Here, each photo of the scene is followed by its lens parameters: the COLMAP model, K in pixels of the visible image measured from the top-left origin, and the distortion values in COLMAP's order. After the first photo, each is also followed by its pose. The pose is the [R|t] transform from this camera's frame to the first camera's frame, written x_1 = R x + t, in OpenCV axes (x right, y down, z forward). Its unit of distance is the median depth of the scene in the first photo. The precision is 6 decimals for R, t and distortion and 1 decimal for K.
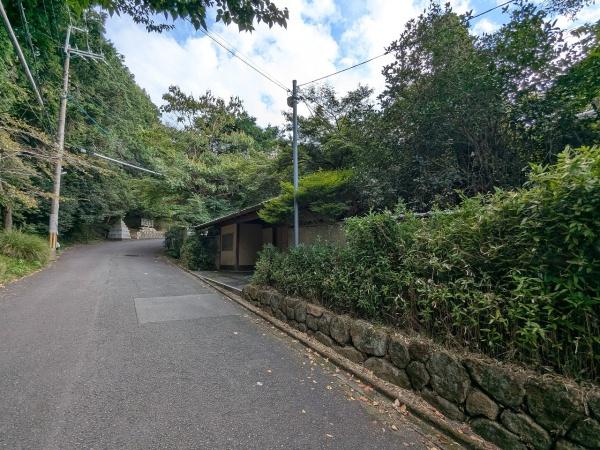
lens RADIAL K [[284.3, 0, 304.6], [0, 284.3, 224.1], [0, 0, 1]] dist [-0.012089, 0.003140]
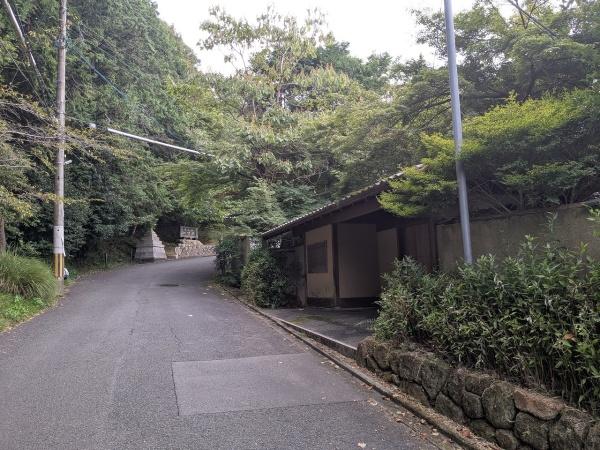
lens RADIAL K [[475.2, 0, 315.5], [0, 475.2, 224.0], [0, 0, 1]] dist [0.046331, -0.079565]
pose [[0.968018, -0.054581, -0.244872, -0.034661], [0.053988, 0.998500, -0.009139, 0.003609], [0.245003, -0.004374, 0.969512, 0.066453]]
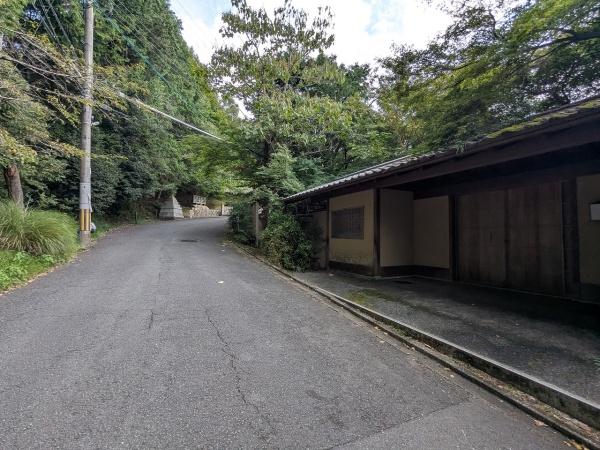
lens RADIAL K [[284.3, 0, 301.8], [0, 284.3, 221.5], [0, 0, 1]] dist [-0.012089, 0.003140]
pose [[0.989214, 0.002814, -0.146453, -0.261173], [0.006483, 0.997995, 0.062965, 0.021216], [0.146337, -0.063235, 0.987212, 0.393492]]
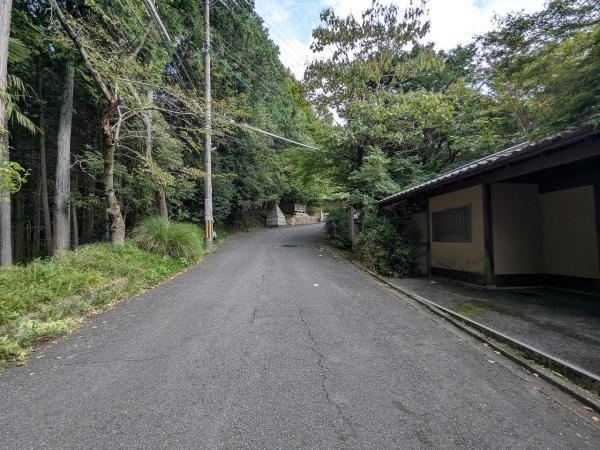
lens RADIAL K [[284.3, 0, 299.1], [0, 284.3, 221.8], [0, 0, 1]] dist [-0.012089, 0.003140]
pose [[0.876130, -0.033978, -0.480877, -0.248827], [0.057428, 0.997766, 0.034131, 0.022266], [0.478643, -0.057519, 0.876124, 0.393588]]
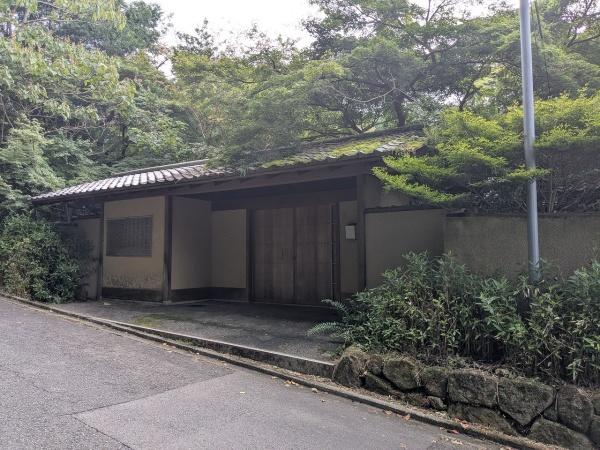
lens RADIAL K [[475.2, 0, 283.5], [0, 475.2, 236.6], [0, 0, 1]] dist [0.046331, -0.079565]
pose [[0.940596, 0.023403, 0.338719, -0.279668], [-0.046327, 0.997138, 0.059753, 0.006672], [-0.336351, -0.071896, 0.938988, 0.206273]]
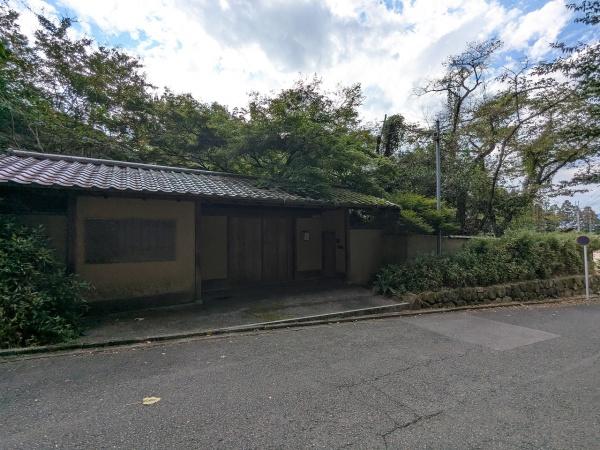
lens RADIAL K [[284.3, 0, 295.9], [0, 284.3, 224.8], [0, 0, 1]] dist [-0.012089, 0.003140]
pose [[0.065393, 0.038750, 0.997107, -0.616755], [-0.105204, 0.993944, -0.031728, 0.028956], [-0.992298, -0.102825, 0.069073, 0.705462]]
